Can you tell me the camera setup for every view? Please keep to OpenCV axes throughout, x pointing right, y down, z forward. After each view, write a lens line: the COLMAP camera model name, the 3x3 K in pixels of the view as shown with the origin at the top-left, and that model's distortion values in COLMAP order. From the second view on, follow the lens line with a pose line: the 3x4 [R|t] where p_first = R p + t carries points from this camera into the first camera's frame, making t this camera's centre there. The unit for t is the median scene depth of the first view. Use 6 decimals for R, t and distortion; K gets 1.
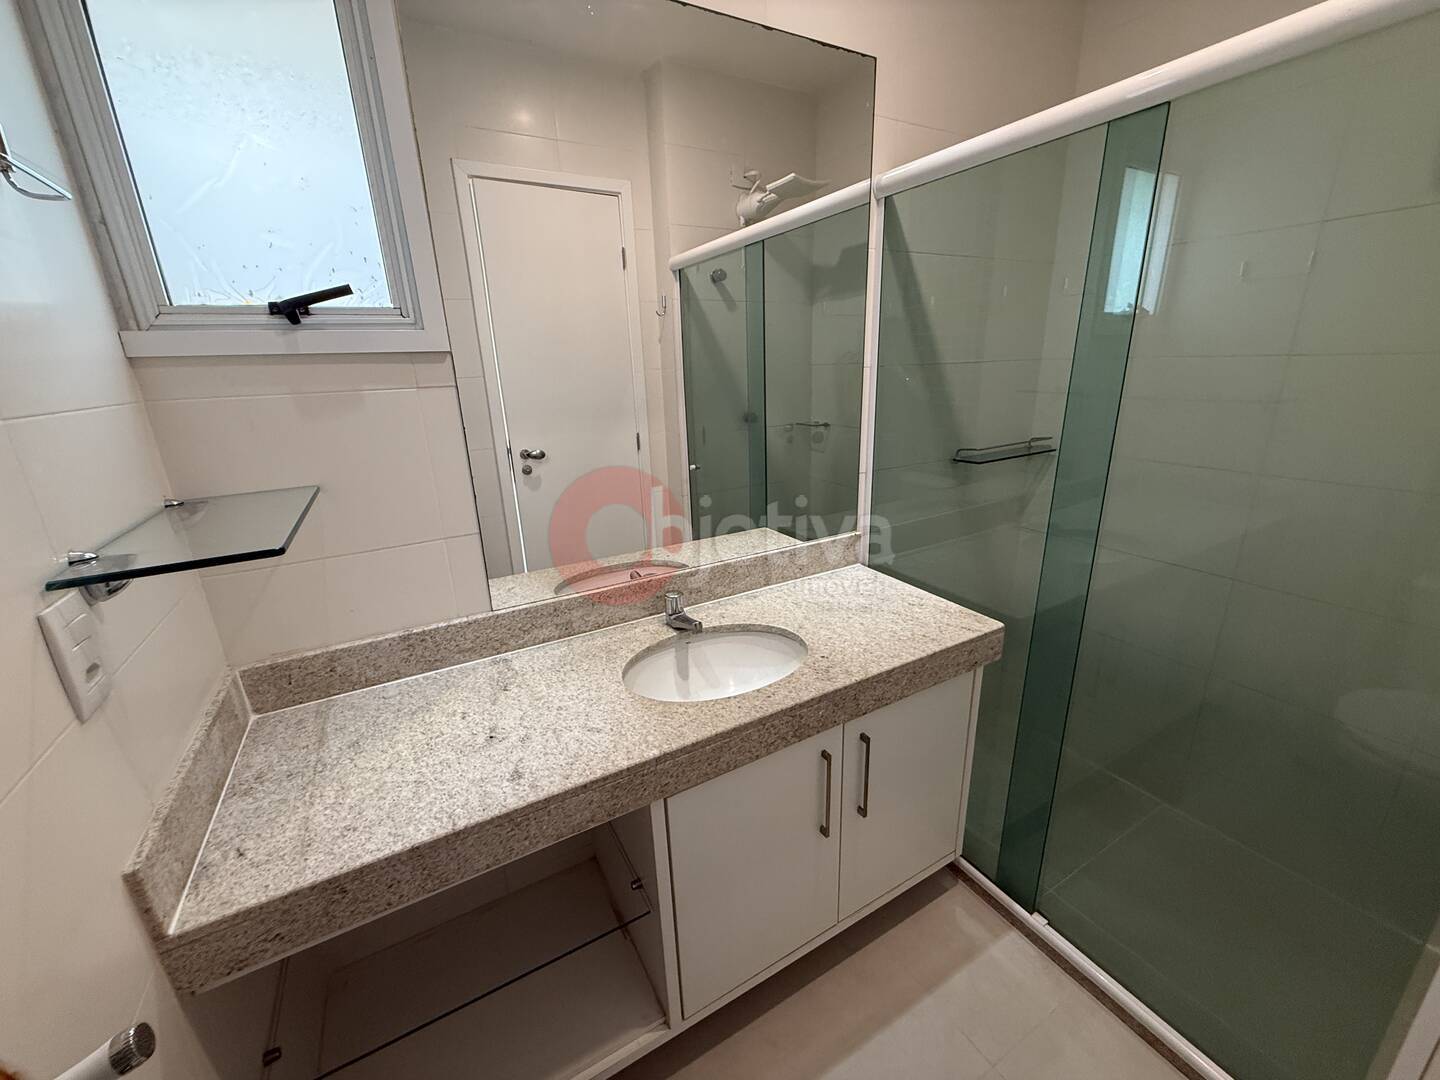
lens RADIAL K [[572.1, 0, 715.8], [0, 572.1, 537.0], [0, 0, 1]] dist [0.002288, 0.000108]
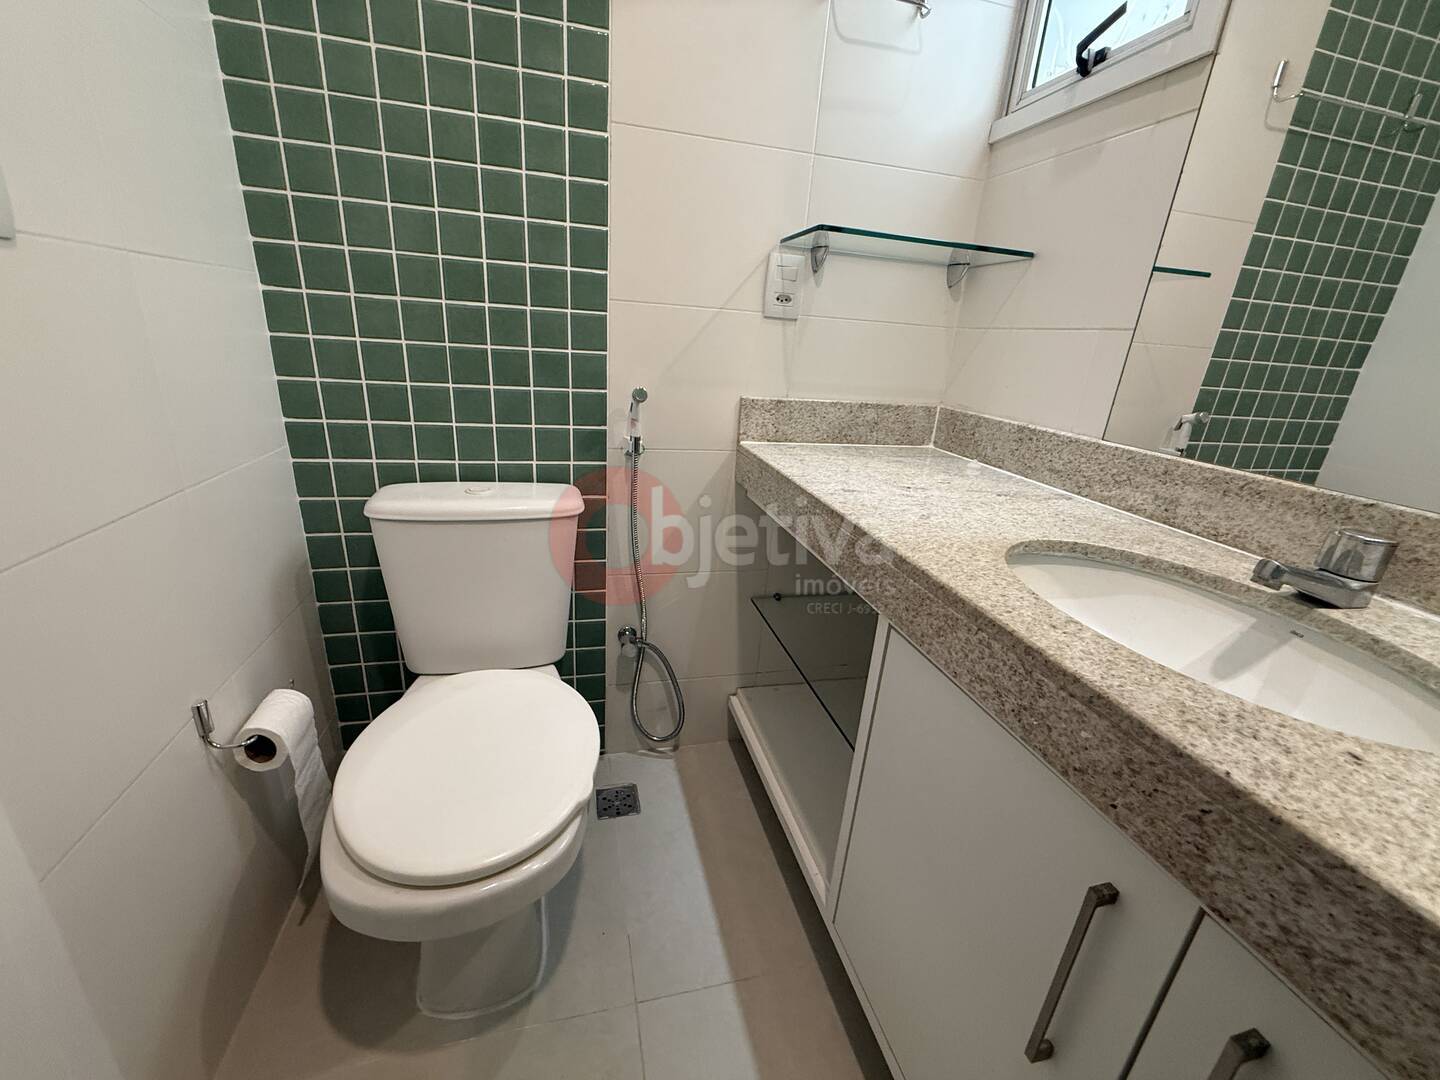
lens RADIAL K [[572.1, 0, 715.8], [0, 572.1, 537.0], [0, 0, 1]] dist [0.002288, 0.000108]
pose [[-0.261002, 0.335931, -0.905002, 0.535625], [-0.343703, 0.843724, 0.412309, 0.108210], [0.902079, 0.418665, -0.104753, 0.712309]]
